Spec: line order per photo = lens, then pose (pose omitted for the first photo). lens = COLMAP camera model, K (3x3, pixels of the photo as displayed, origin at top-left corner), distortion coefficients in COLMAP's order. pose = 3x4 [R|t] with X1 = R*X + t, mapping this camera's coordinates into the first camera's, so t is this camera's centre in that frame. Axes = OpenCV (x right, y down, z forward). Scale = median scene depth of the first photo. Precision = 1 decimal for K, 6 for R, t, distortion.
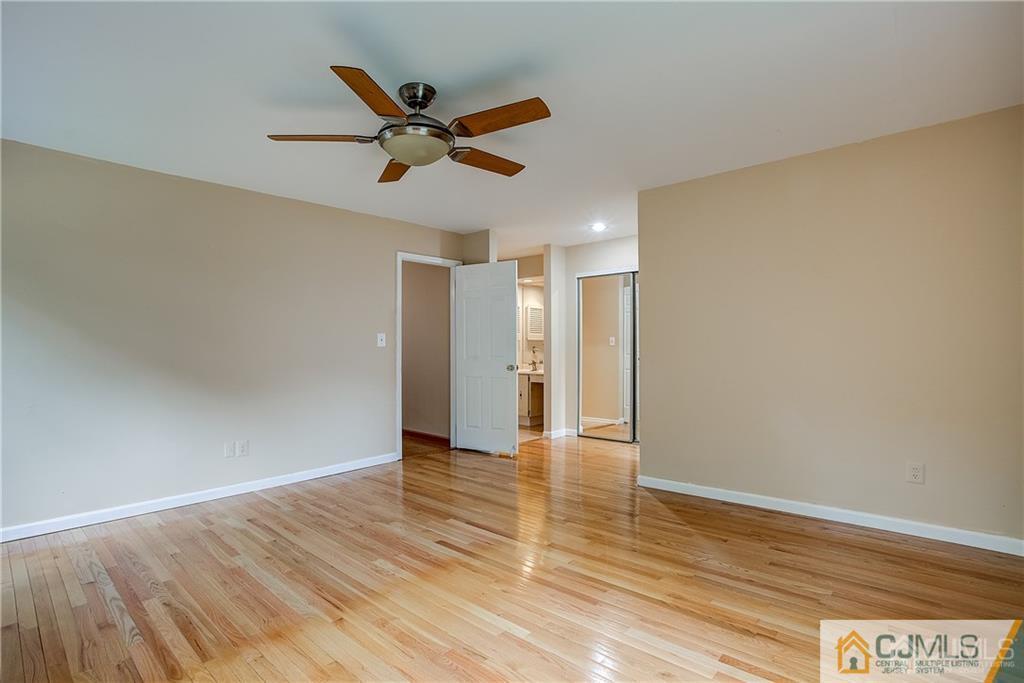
lens RADIAL K [[504.9, 0, 509.1], [0, 504.9, 349.4], [0, 0, 1]] dist [-0.078947, 0.033747]
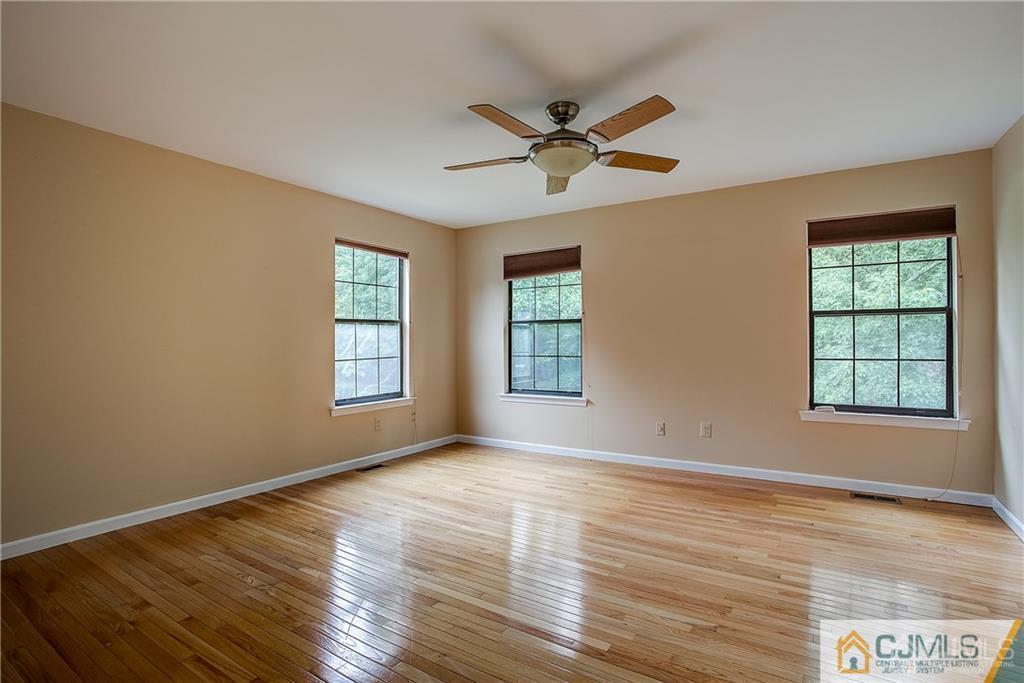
lens RADIAL K [[504.9, 0, 509.1], [0, 504.9, 349.4], [0, 0, 1]] dist [-0.078947, 0.033747]
pose [[-0.987141, 0.014596, -0.159181, 0.100944], [0.009987, 0.999508, 0.029722, -0.017629], [0.159537, 0.027750, -0.986802, 2.034319]]
